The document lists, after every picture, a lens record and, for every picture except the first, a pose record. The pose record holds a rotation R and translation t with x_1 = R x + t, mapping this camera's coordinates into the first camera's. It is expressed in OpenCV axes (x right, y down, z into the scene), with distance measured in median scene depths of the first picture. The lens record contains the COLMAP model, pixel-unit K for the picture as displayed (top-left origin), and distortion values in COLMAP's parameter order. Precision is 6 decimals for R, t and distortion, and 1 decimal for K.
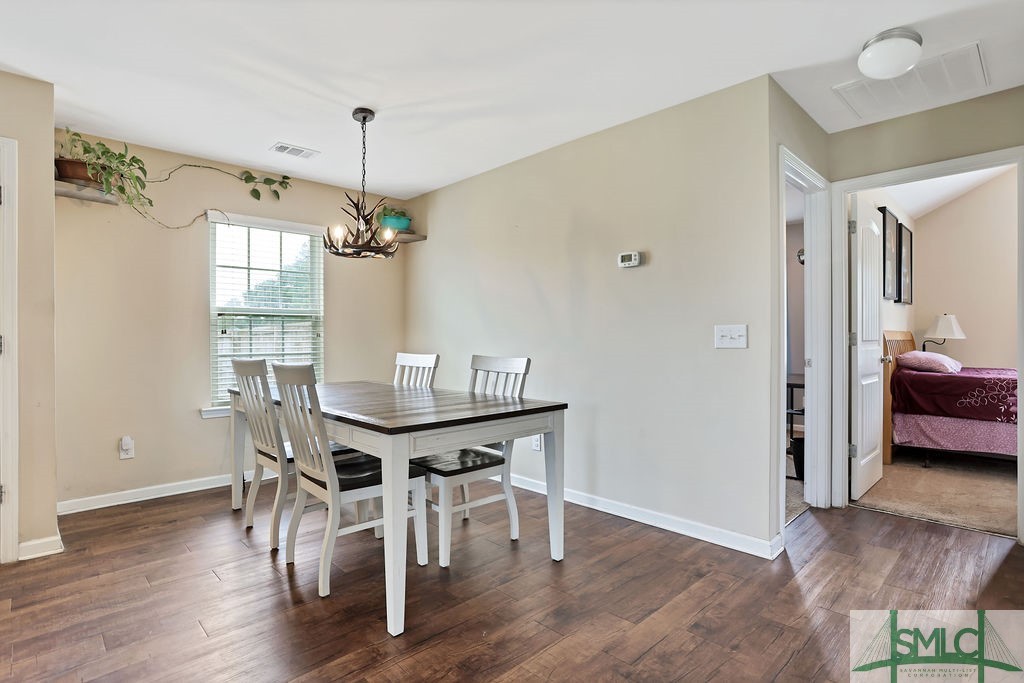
lens RADIAL K [[512.3, 0, 507.3], [0, 512.3, 337.3], [0, 0, 1]] dist [-0.063980, 0.037075]
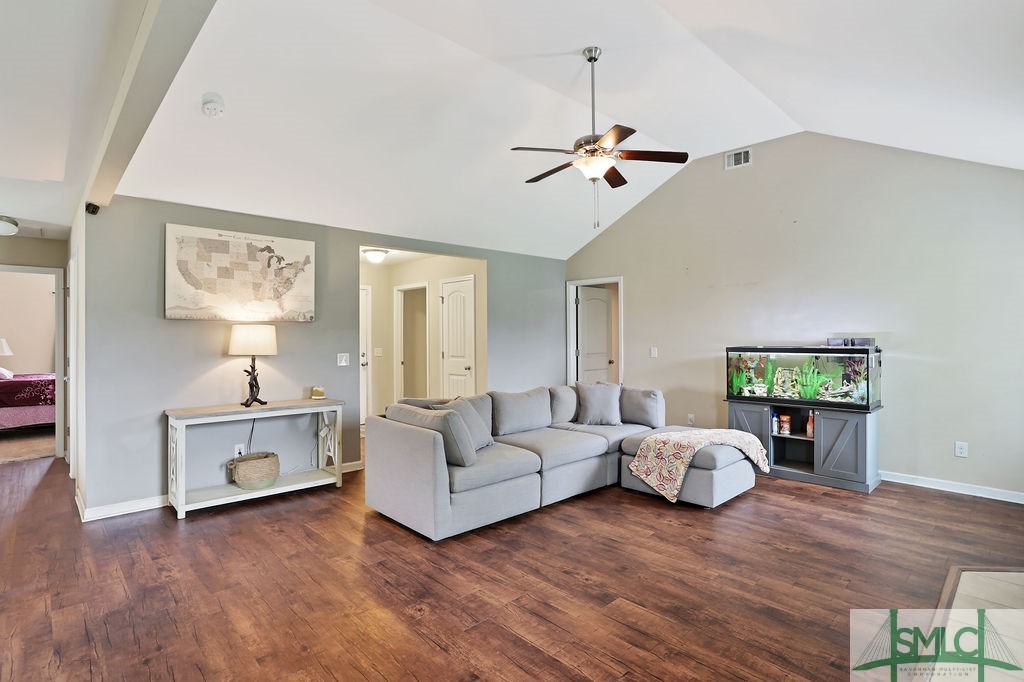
lens RADIAL K [[512.3, 0, 507.3], [0, 512.3, 336.8], [0, 0, 1]] dist [-0.063980, 0.037075]
pose [[0.007721, 0.002296, 0.999968, -0.924367], [0.004166, 0.999989, -0.002328, -0.071652], [-0.999962, 0.004184, 0.007711, -0.798864]]
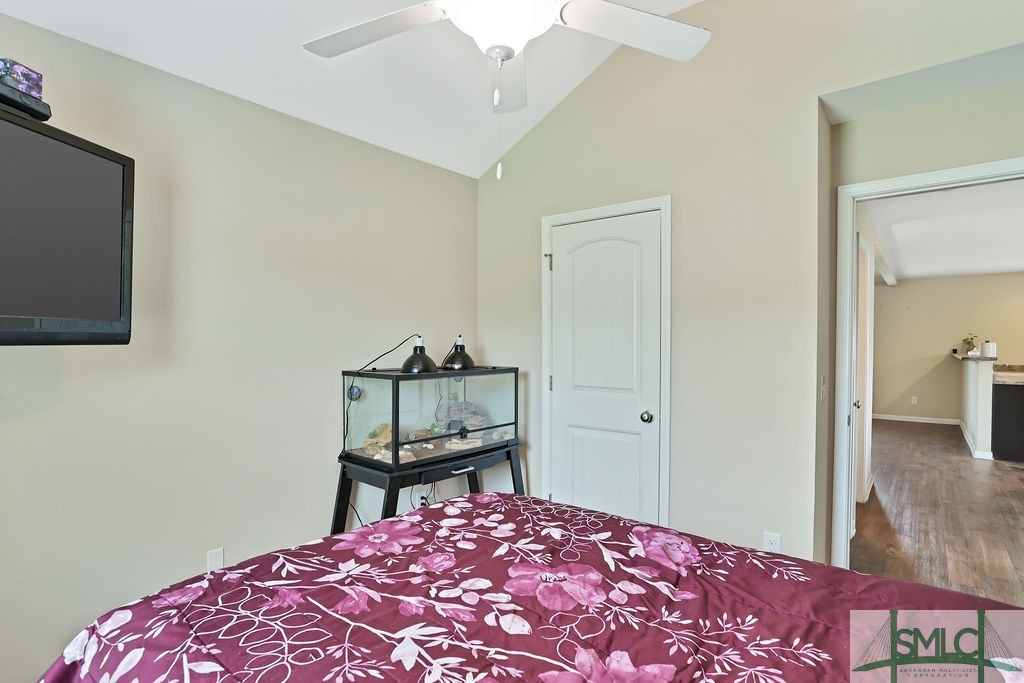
lens RADIAL K [[512.3, 0, 507.3], [0, 512.3, 337.3], [0, 0, 1]] dist [-0.063980, 0.037075]
pose [[-0.994147, -0.004984, -0.107922, 1.570607], [-0.004466, 0.999977, -0.005046, -0.079114], [0.107944, -0.004535, -0.994147, 1.663282]]
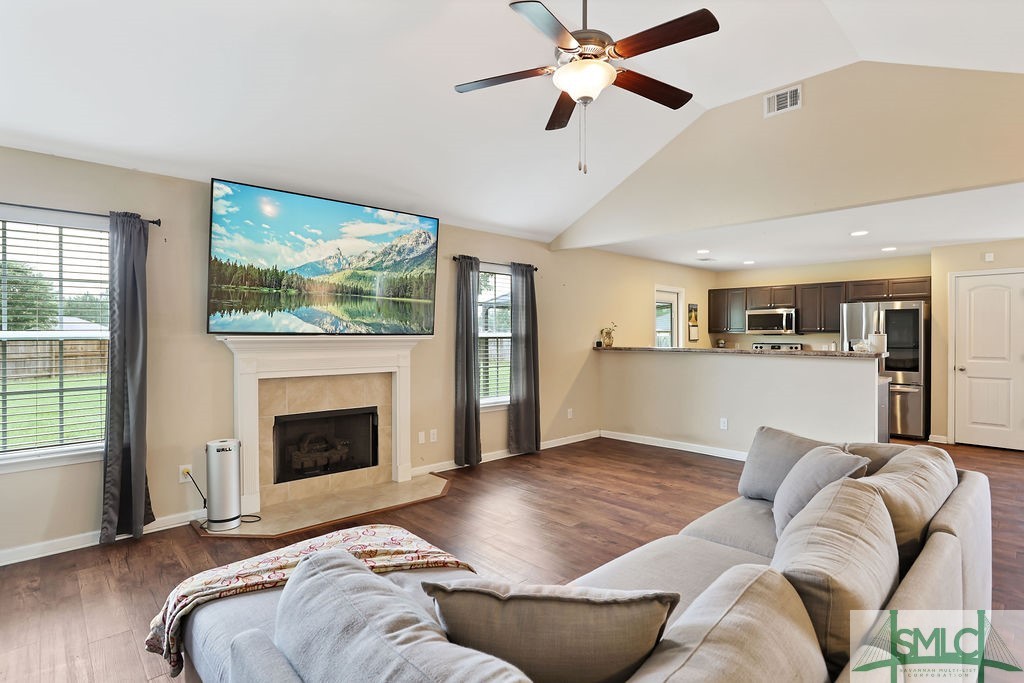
lens RADIAL K [[520.8, 0, 521.8], [0, 520.8, 336.3], [0, 0, 1]] dist [0.003080, 0.000904]
pose [[0.017340, 0.008820, -0.999811, 1.104921], [-0.001733, 0.999960, 0.008791, -0.080706], [0.999848, 0.001580, 0.017355, -1.112576]]
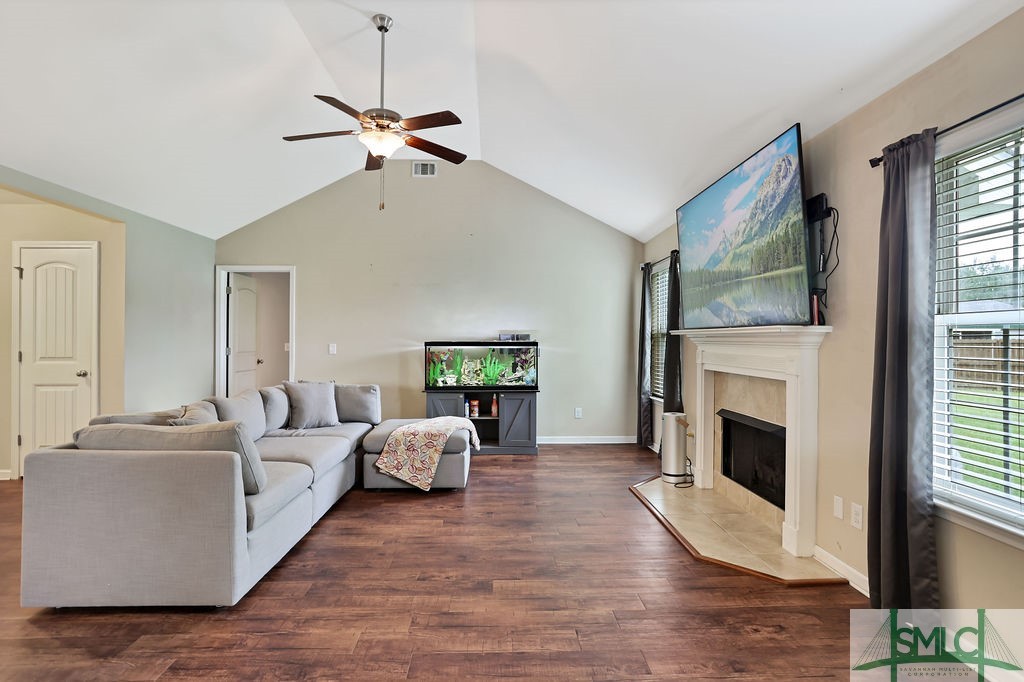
lens RADIAL K [[512.3, 0, 507.3], [0, 512.3, 336.8], [0, 0, 1]] dist [-0.063980, 0.037075]
pose [[-0.745855, 0.005207, 0.666088, -0.668678], [0.000753, 0.999975, -0.006975, -0.043232], [-0.666108, -0.004701, -0.745841, -0.353983]]
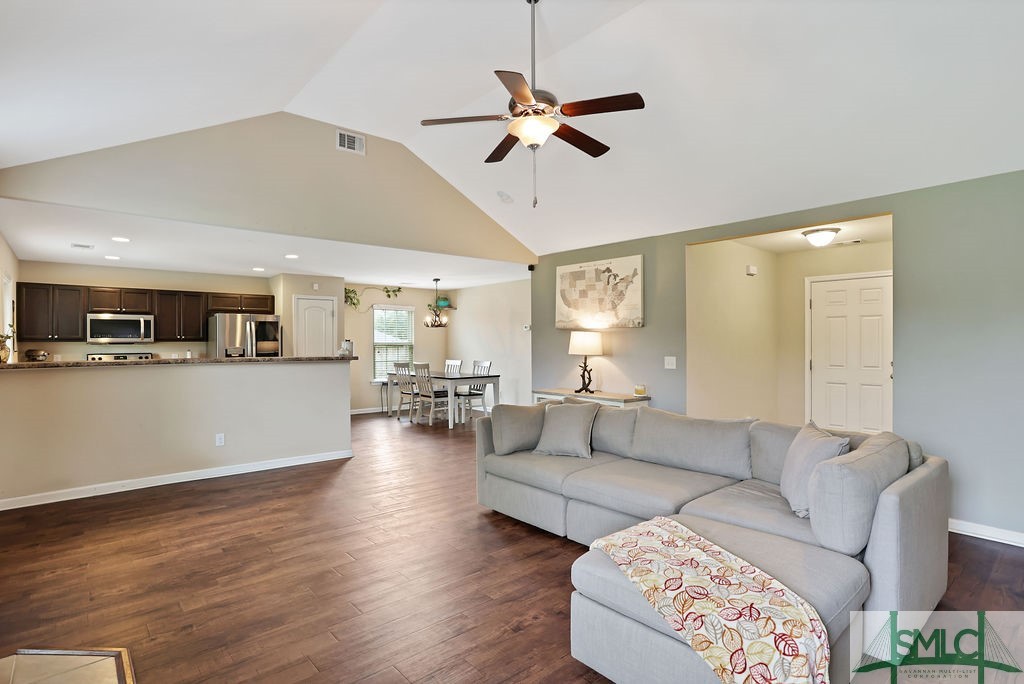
lens RADIAL K [[516.1, 0, 507.4], [0, 516.1, 345.9], [0, 0, 1]] dist [-0.068517, 0.038054]
pose [[0.998837, 0.000009, -0.048214, 0.272967], [0.000301, 0.999979, 0.006415, -0.070527], [0.048213, -0.006422, 0.998816, -1.974372]]
